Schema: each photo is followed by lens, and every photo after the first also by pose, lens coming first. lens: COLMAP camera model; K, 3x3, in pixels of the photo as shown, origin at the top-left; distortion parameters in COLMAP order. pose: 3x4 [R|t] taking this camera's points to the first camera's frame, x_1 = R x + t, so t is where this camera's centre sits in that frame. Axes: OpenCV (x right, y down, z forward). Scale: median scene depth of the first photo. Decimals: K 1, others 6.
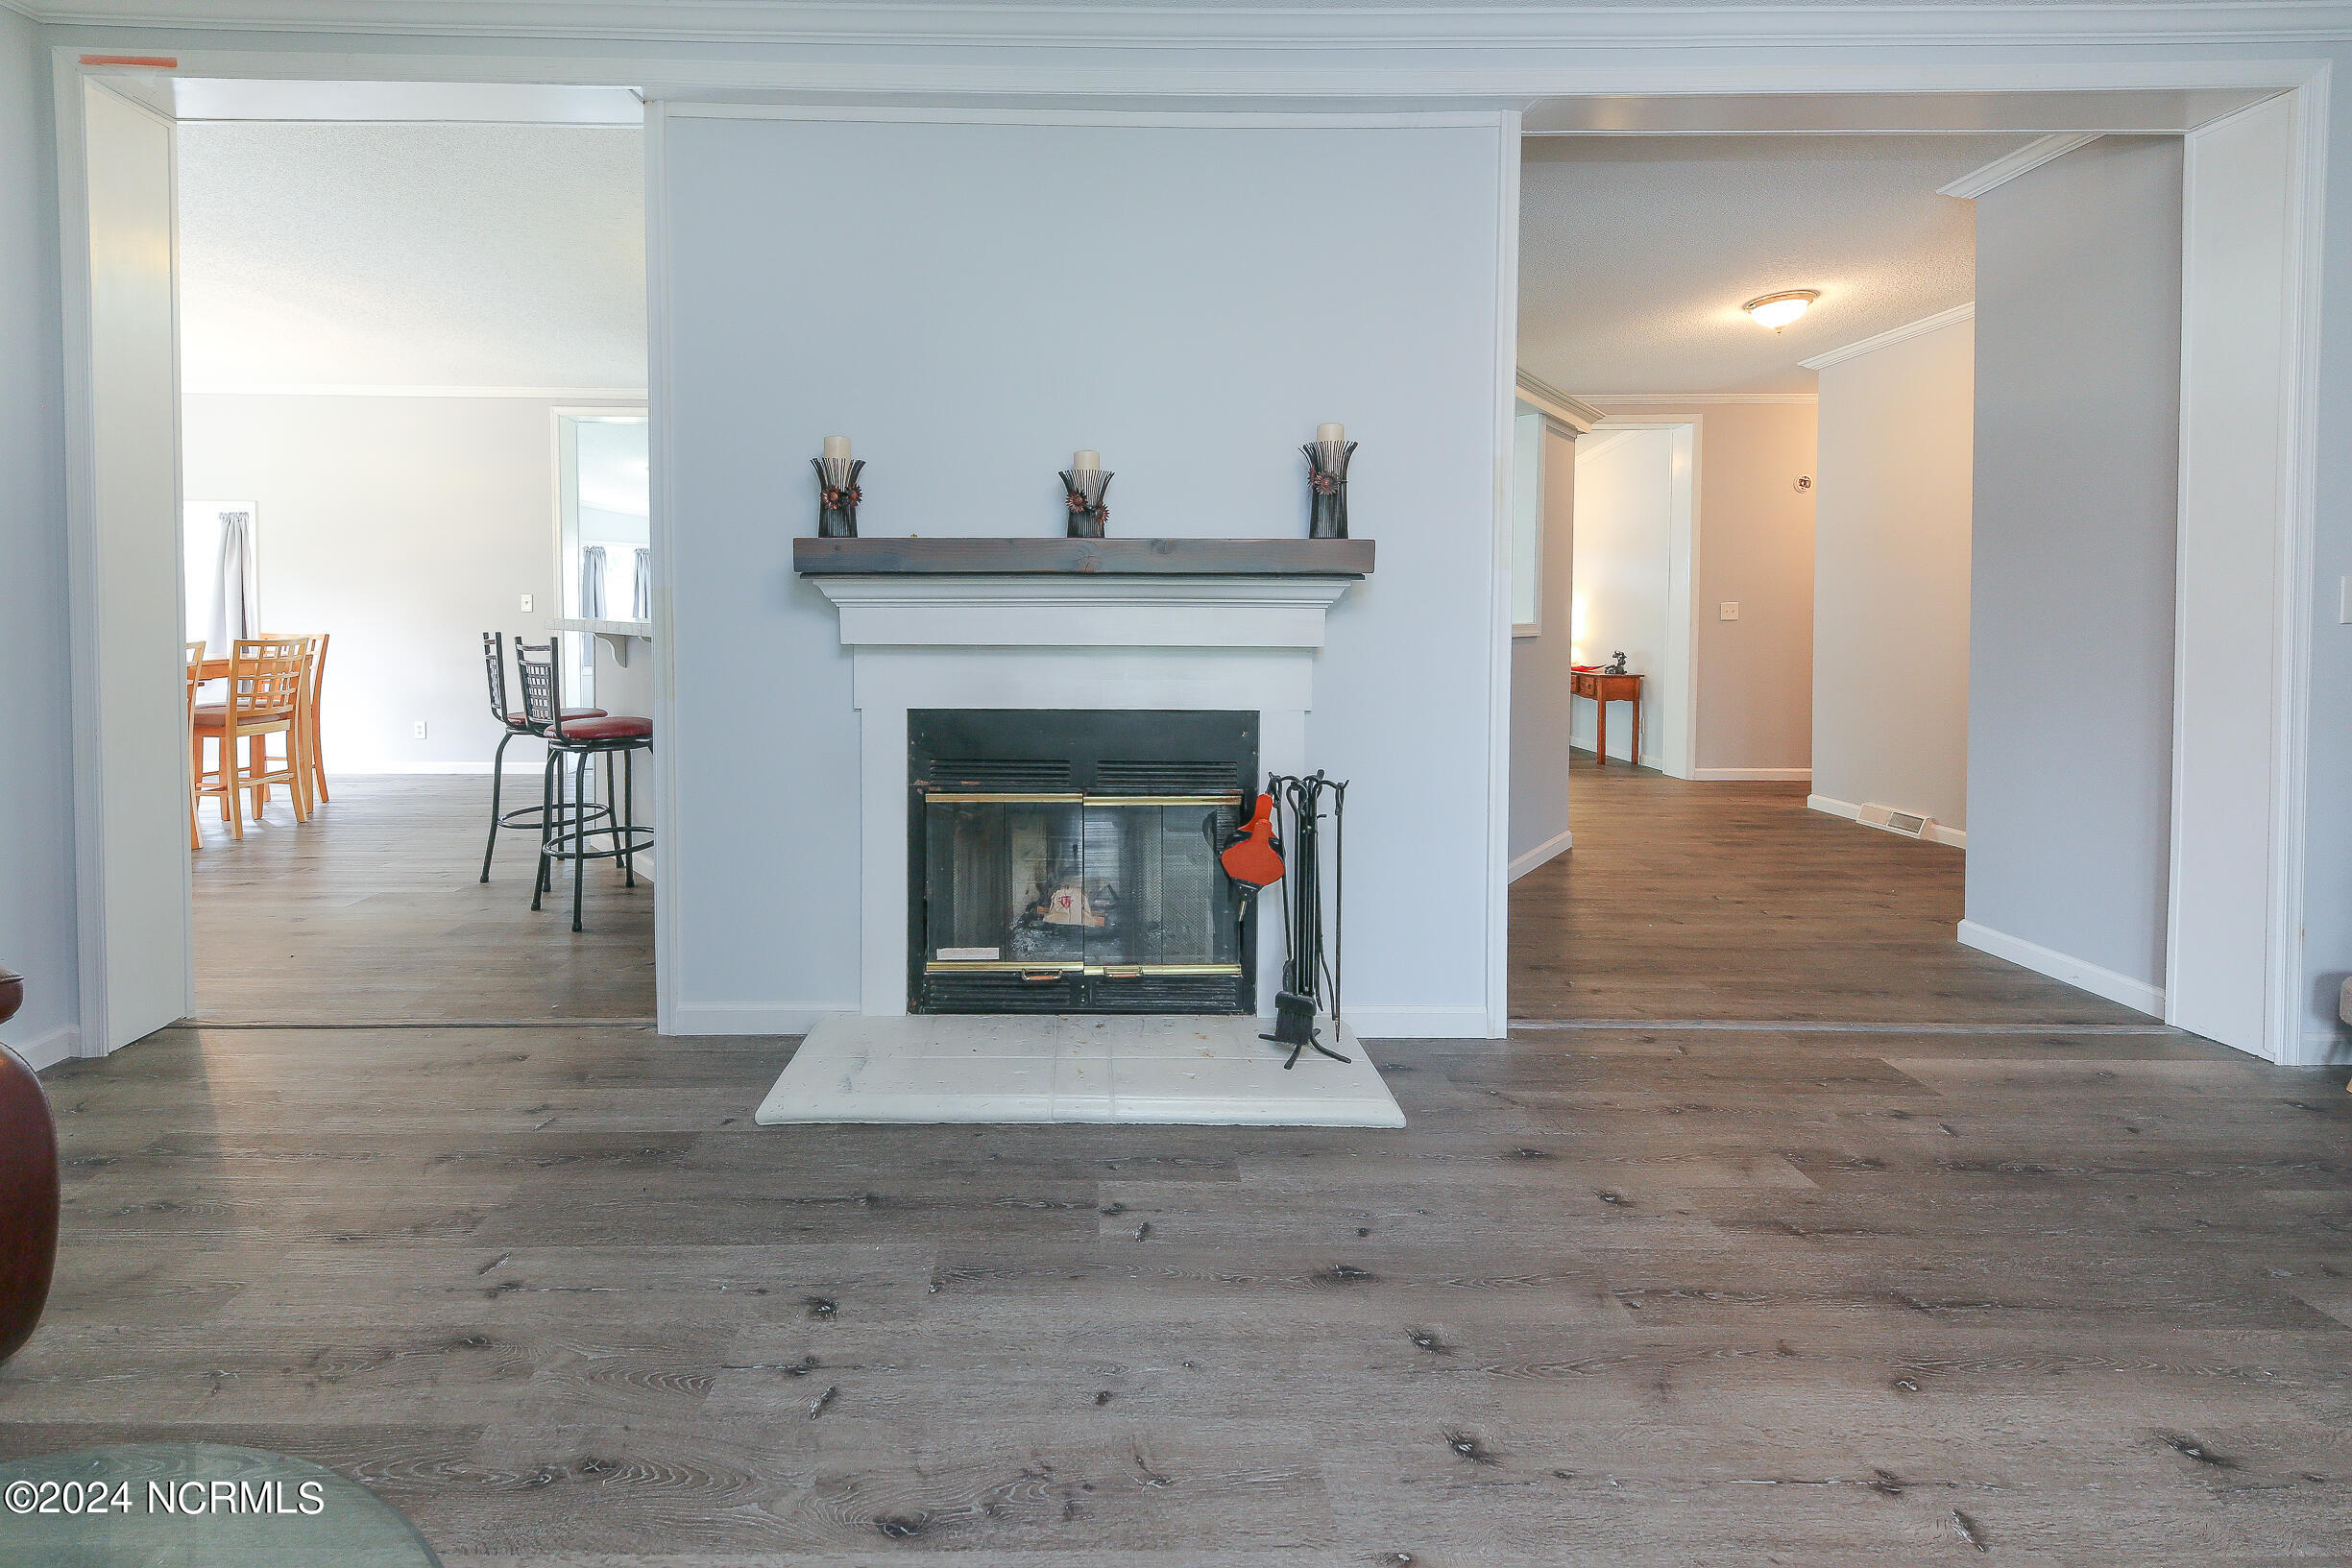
lens RADIAL K [[902.7, 0, 1079.3], [0, 902.7, 658.8], [0, 0, 1]] dist [0.011041, -0.002337]
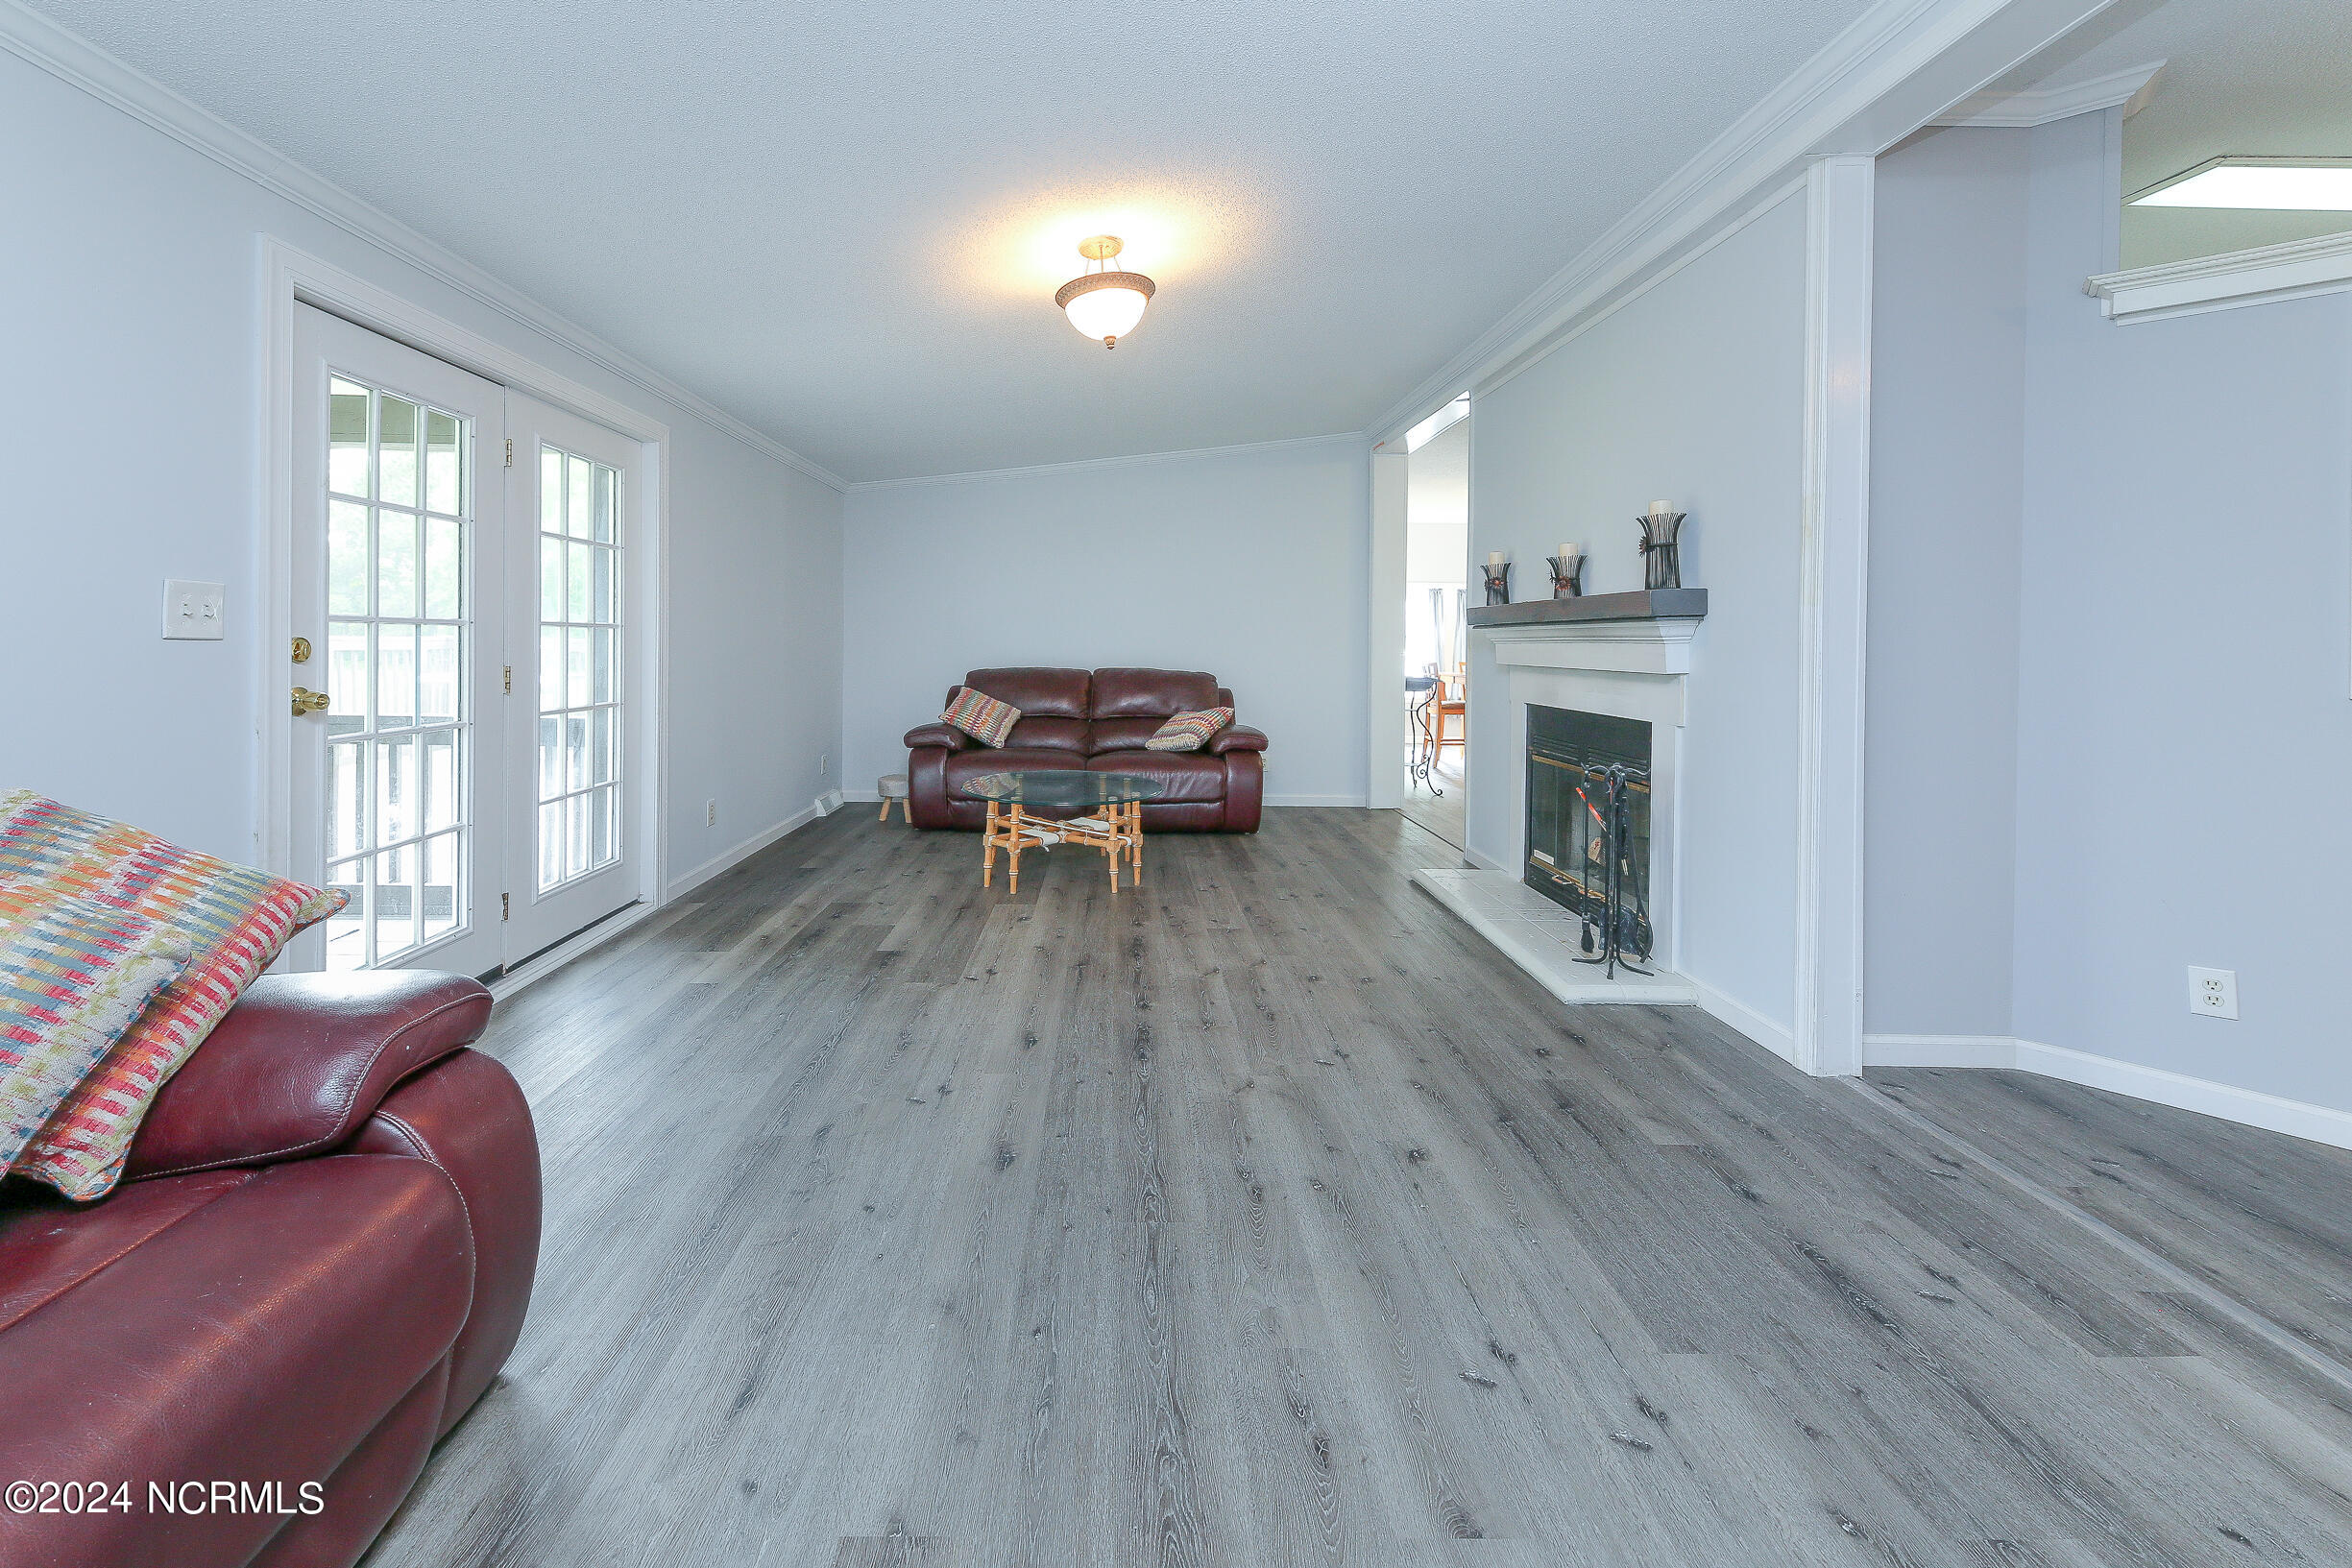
lens RADIAL K [[902.7, 0, 1146.2], [0, 902.7, 659.5], [0, 0, 1]] dist [0.011041, -0.002337]
pose [[0.031293, 0.016967, -0.999366, 1.579814], [-0.078225, 0.996831, 0.014474, 0.005817], [0.996444, 0.077722, 0.032521, 0.226450]]
